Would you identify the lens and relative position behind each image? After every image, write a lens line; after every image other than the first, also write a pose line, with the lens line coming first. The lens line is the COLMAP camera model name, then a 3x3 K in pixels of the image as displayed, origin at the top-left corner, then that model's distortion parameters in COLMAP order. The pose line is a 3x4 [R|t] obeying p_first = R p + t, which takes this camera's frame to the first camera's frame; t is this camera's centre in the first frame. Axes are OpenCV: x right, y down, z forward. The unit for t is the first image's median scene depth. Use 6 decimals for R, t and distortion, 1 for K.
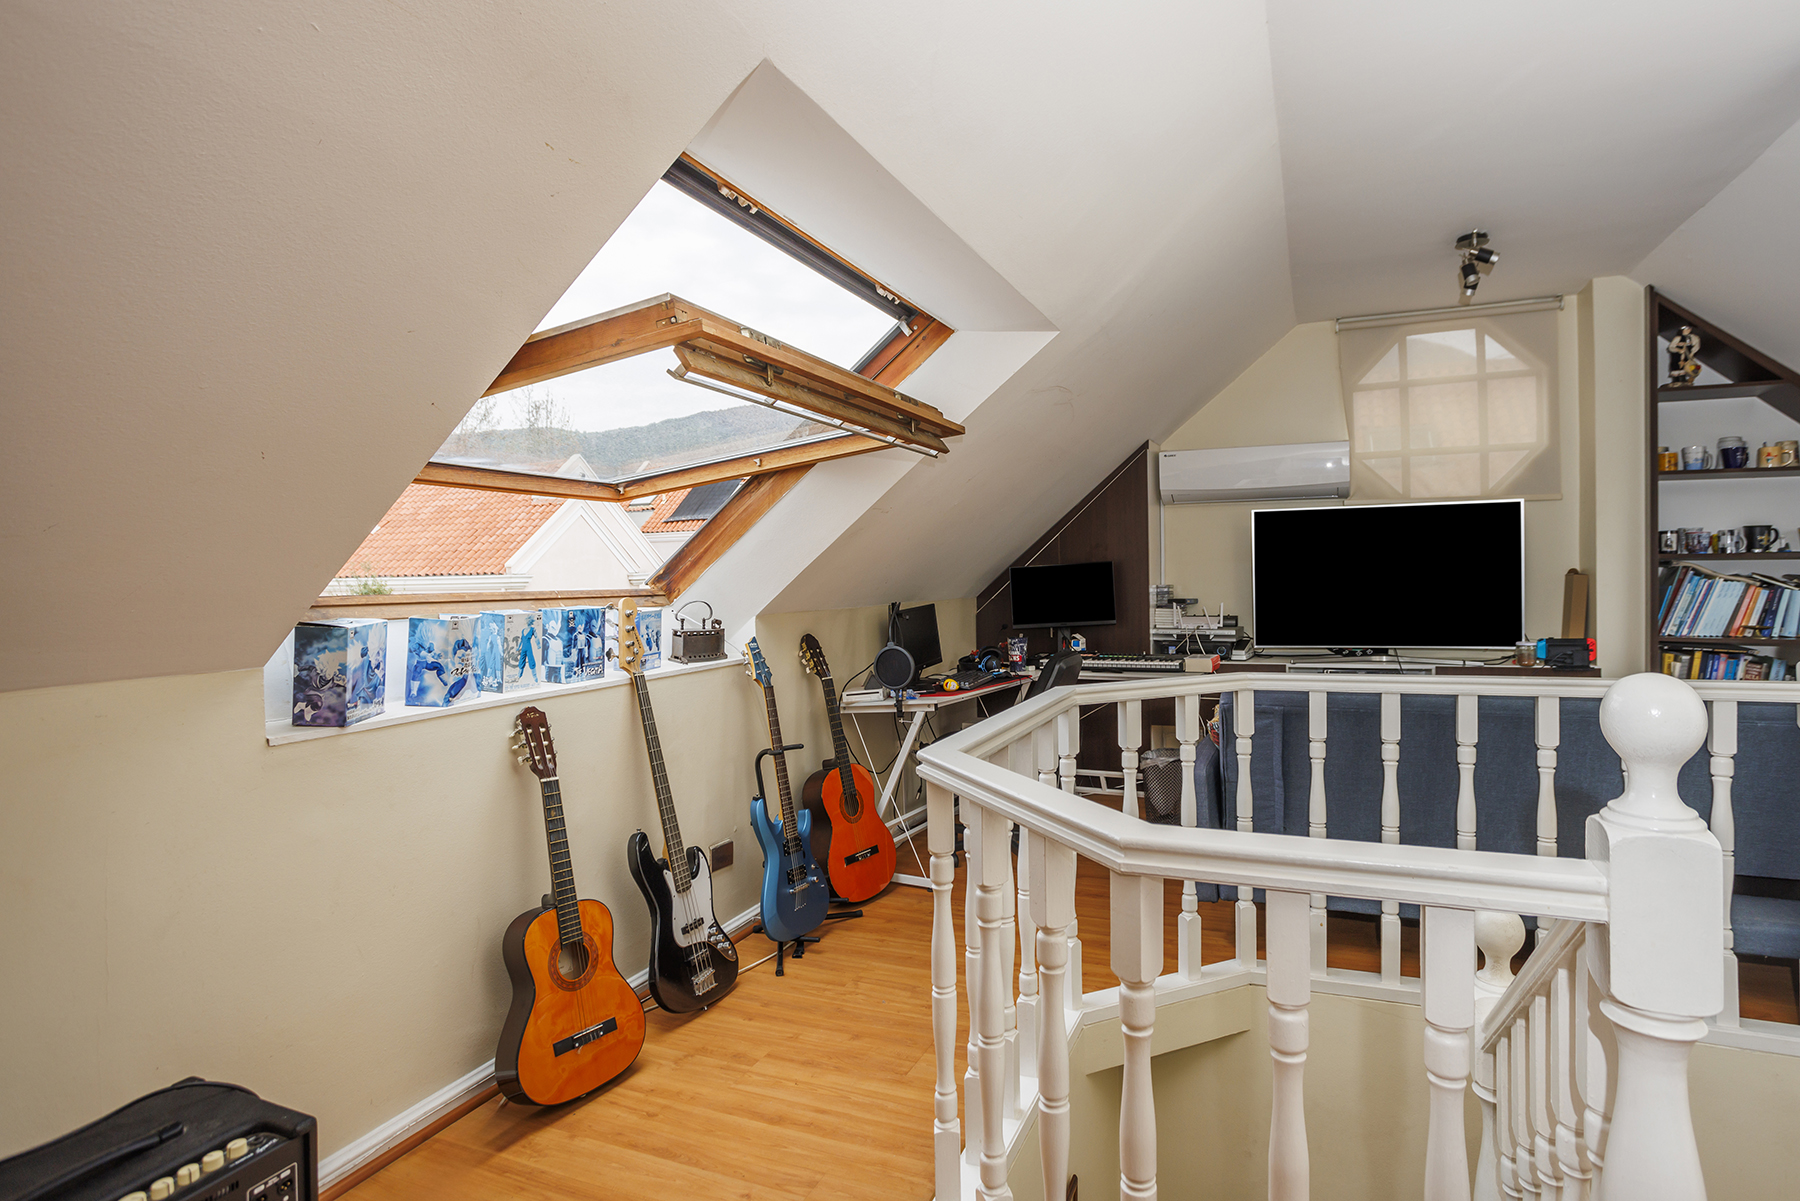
lens RADIAL K [[878.2, 0, 909.0], [0, 878.2, 583.7], [0, 0, 1]] dist [-0.050097, 0.031713]
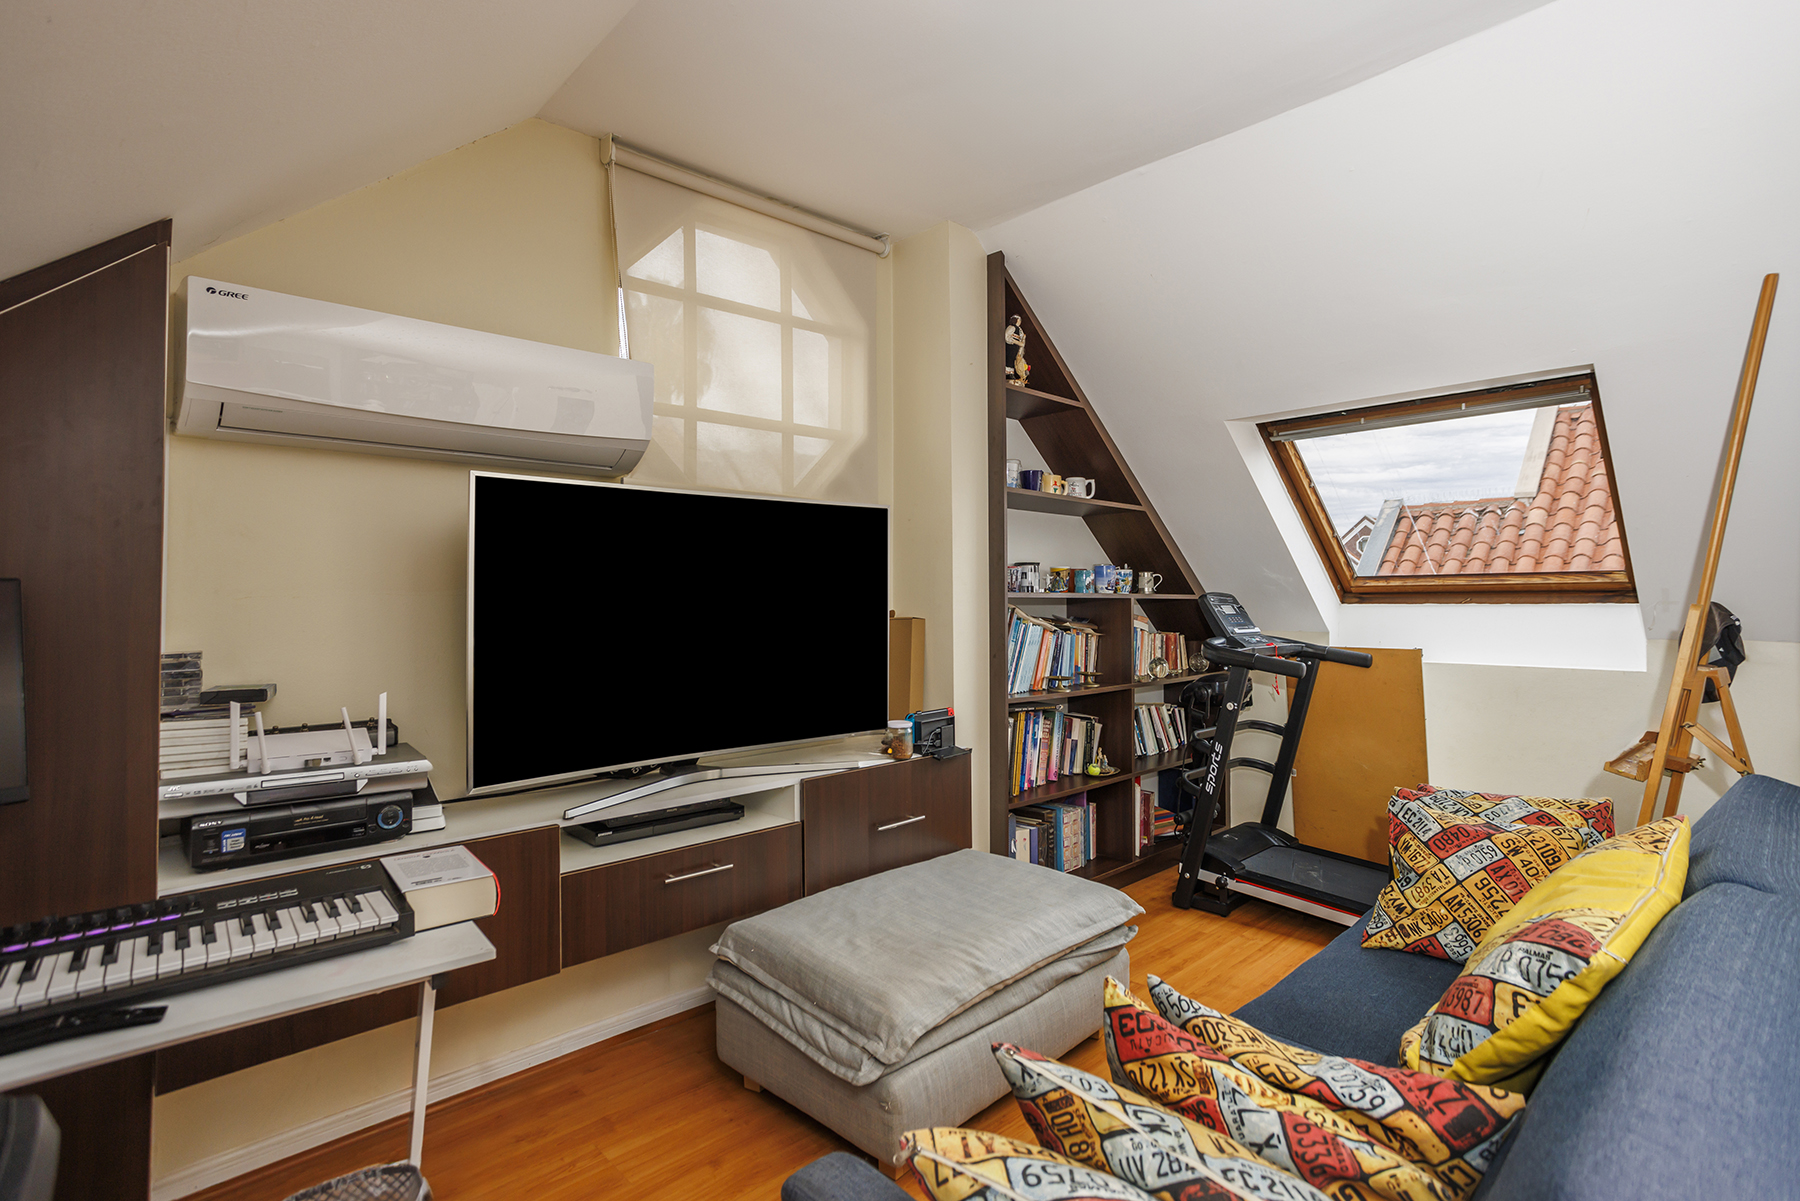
lens RADIAL K [[878.2, 0, 909.0], [0, 878.2, 583.7], [0, 0, 1]] dist [-0.050097, 0.031713]
pose [[0.358730, 0.025816, 0.933084, 0.079276], [0.004222, 0.999562, -0.029278, -0.016637], [-0.933432, 0.014442, 0.358464, 0.673894]]
